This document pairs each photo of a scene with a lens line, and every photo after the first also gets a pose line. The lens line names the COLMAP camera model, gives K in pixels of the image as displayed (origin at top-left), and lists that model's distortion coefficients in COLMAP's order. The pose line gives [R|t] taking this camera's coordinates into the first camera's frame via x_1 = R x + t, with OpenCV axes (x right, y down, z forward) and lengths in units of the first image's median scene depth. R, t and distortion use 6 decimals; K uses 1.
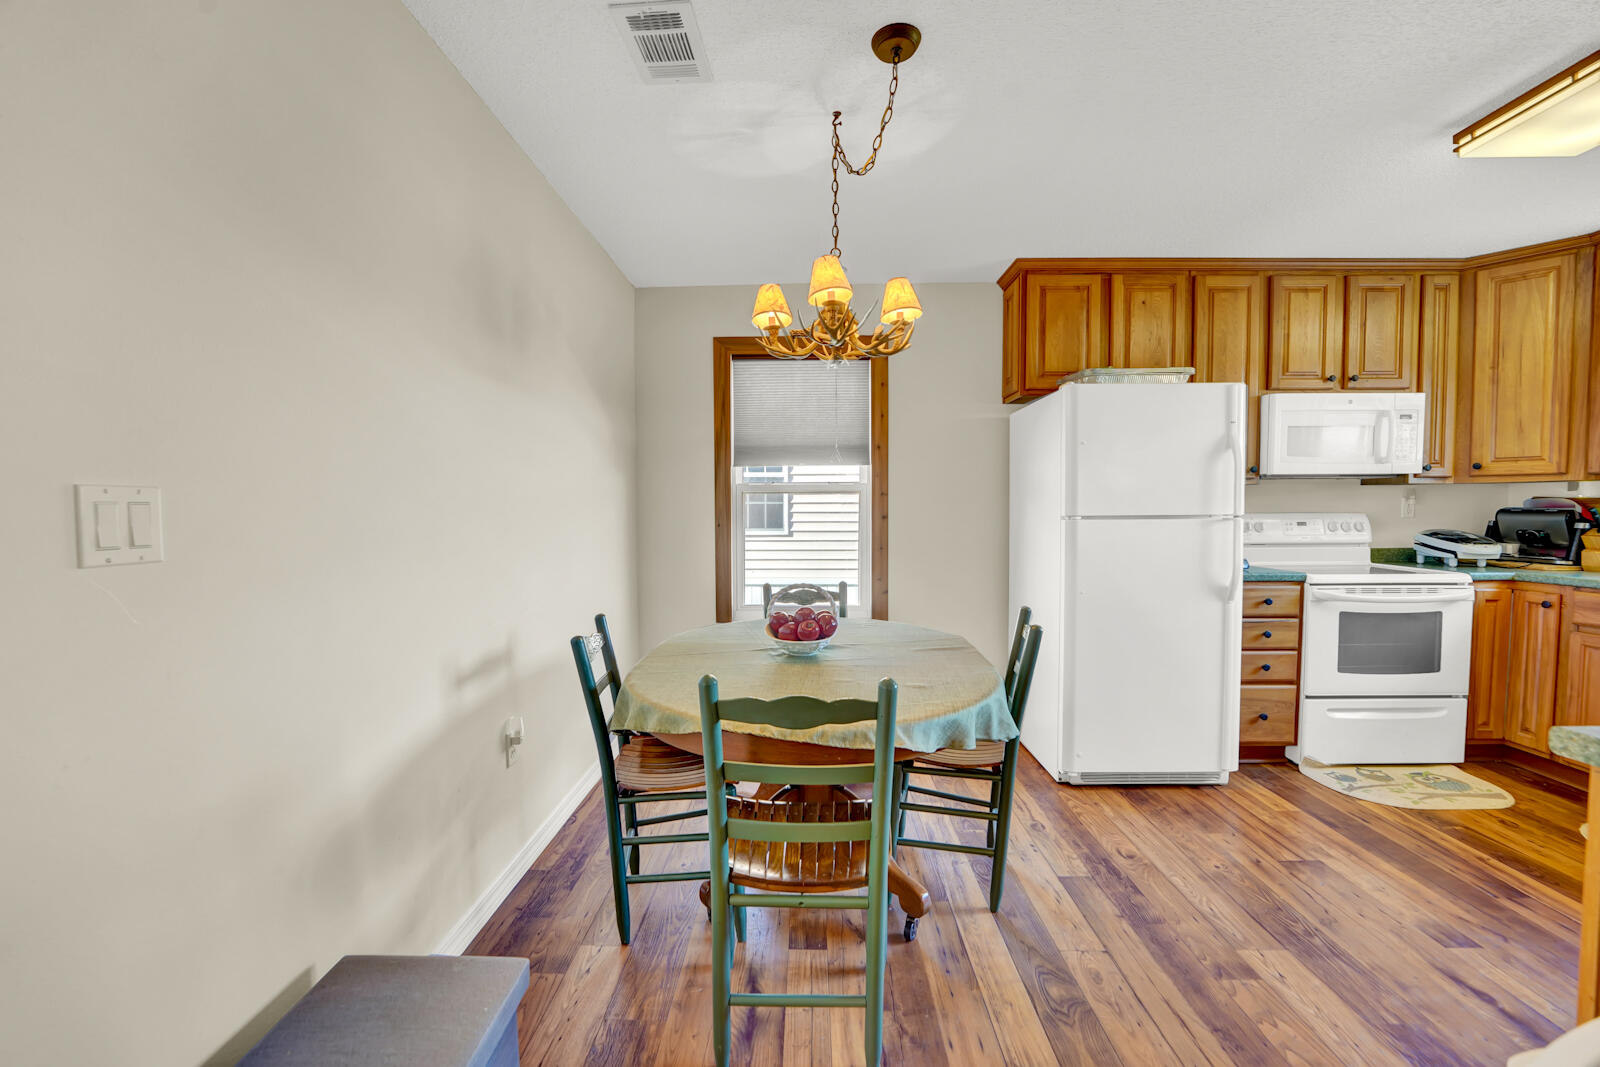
lens RADIAL K [[651.6, 0, 799.7], [0, 651.6, 534.6], [0, 0, 1]] dist [-0.015343, -0.000742]
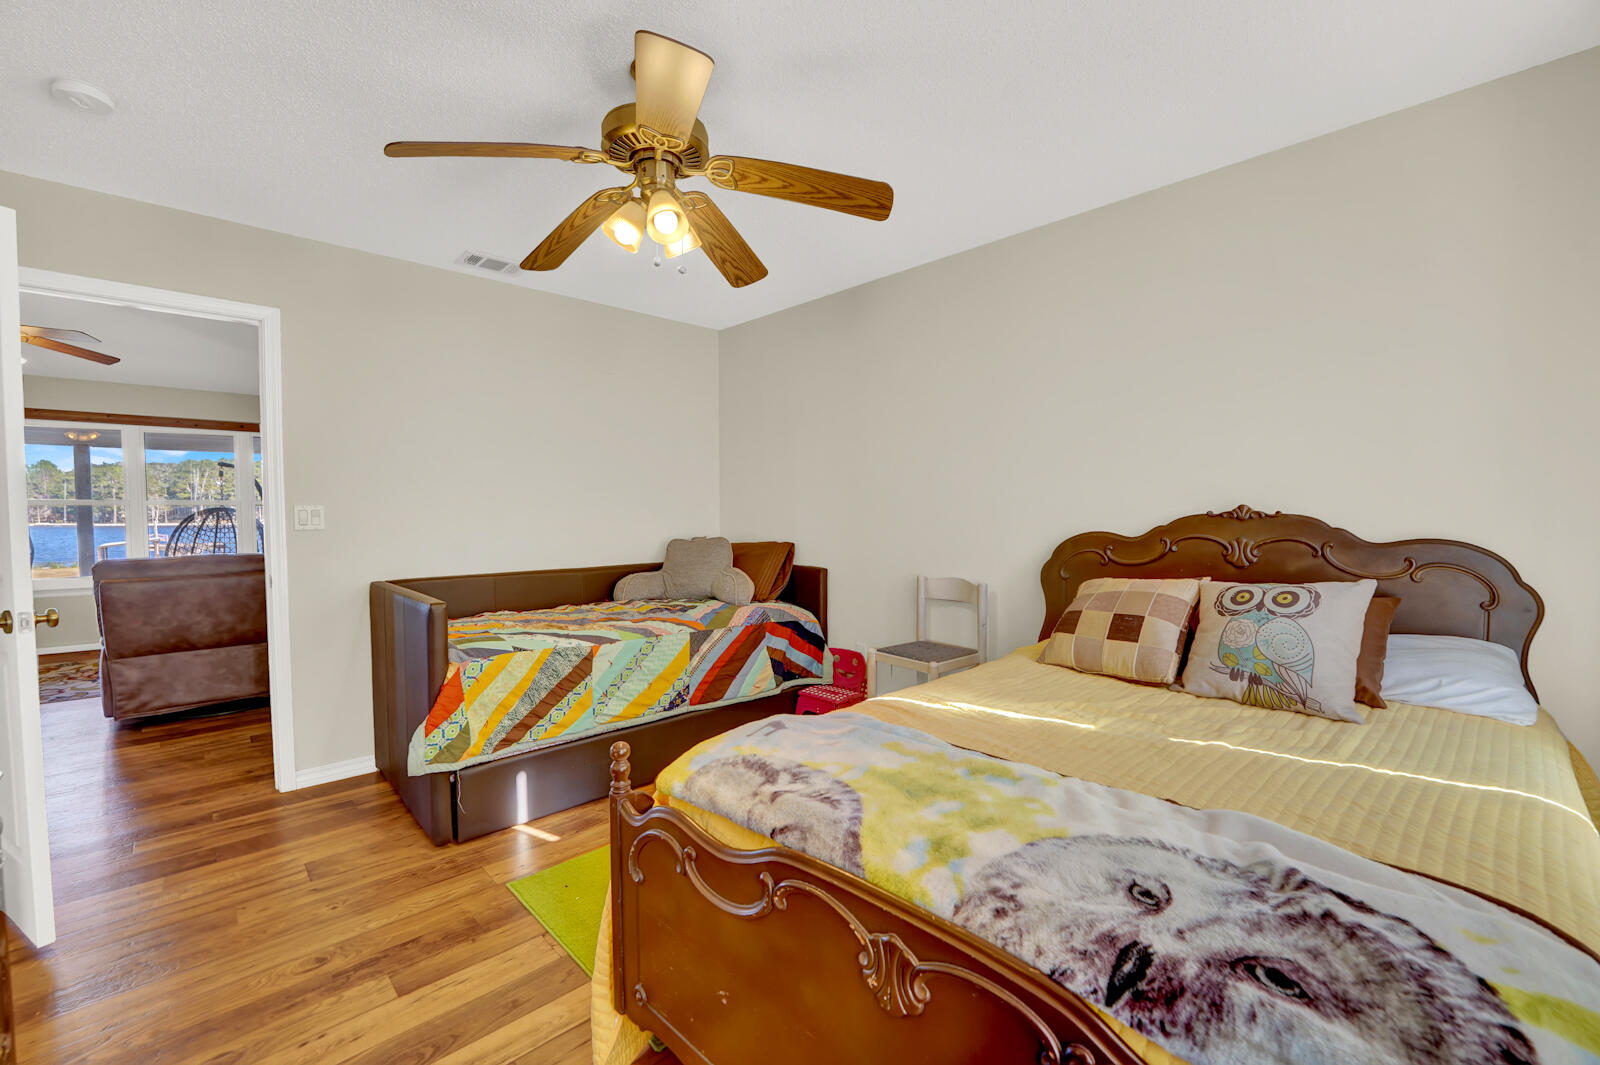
lens RADIAL K [[657.5, 0, 797.9], [0, 657.5, 537.7], [0, 0, 1]] dist [-0.024324, 0.001736]
pose [[-0.708641, -0.024271, 0.705152, -0.443657], [0.032293, 0.997245, 0.066777, -0.049010], [-0.704830, 0.070092, -0.705905, 1.120986]]
